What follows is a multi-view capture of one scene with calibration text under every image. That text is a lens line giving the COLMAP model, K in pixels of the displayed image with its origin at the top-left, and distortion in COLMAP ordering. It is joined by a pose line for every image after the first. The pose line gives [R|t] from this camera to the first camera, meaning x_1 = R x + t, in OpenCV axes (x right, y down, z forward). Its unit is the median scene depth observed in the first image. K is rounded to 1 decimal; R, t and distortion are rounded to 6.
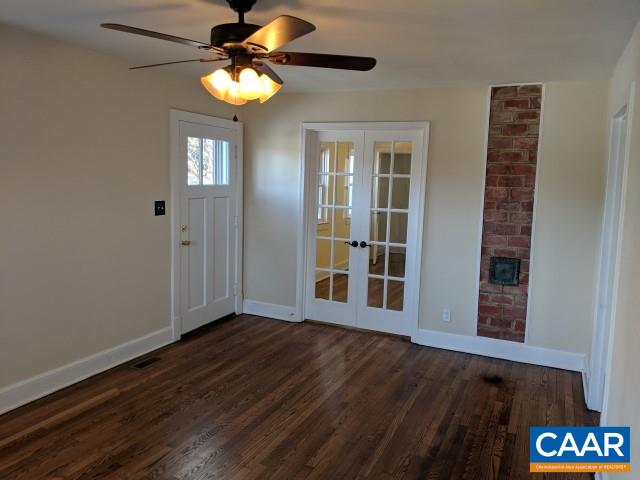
lens RADIAL K [[513.7, 0, 316.4], [0, 513.7, 237.3], [0, 0, 1]] dist [0.108329, -0.148404]
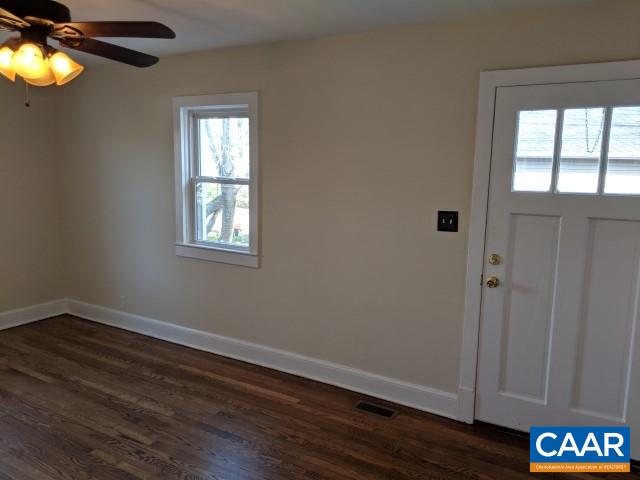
lens RADIAL K [[513.7, 0, 316.4], [0, 513.7, 237.3], [0, 0, 1]] dist [0.108329, -0.148404]
pose [[-0.115513, 0.116970, -0.986395, 0.417248], [-0.135212, 0.981947, 0.132277, -0.105221], [0.984060, 0.148652, -0.097612, 0.910116]]
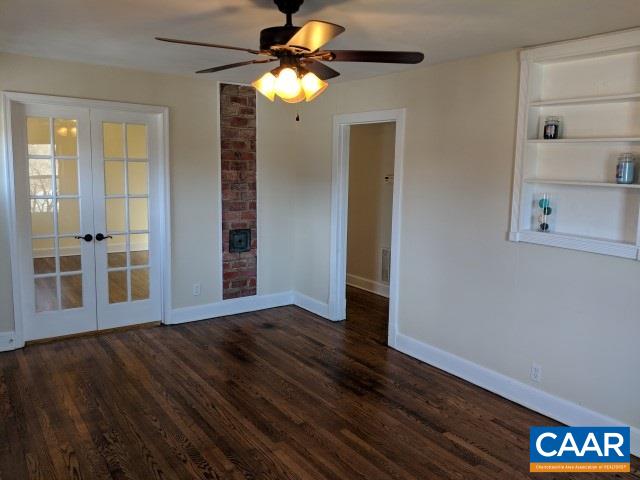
lens RADIAL K [[527.4, 0, 322.2], [0, 527.4, 238.3], [0, 0, 1]] dist [0.190975, -0.284867]
pose [[0.486904, -0.143664, 0.861560, -0.614169], [0.093541, 0.989285, 0.112098, -0.061379], [-0.868432, 0.026010, 0.495125, 0.230086]]
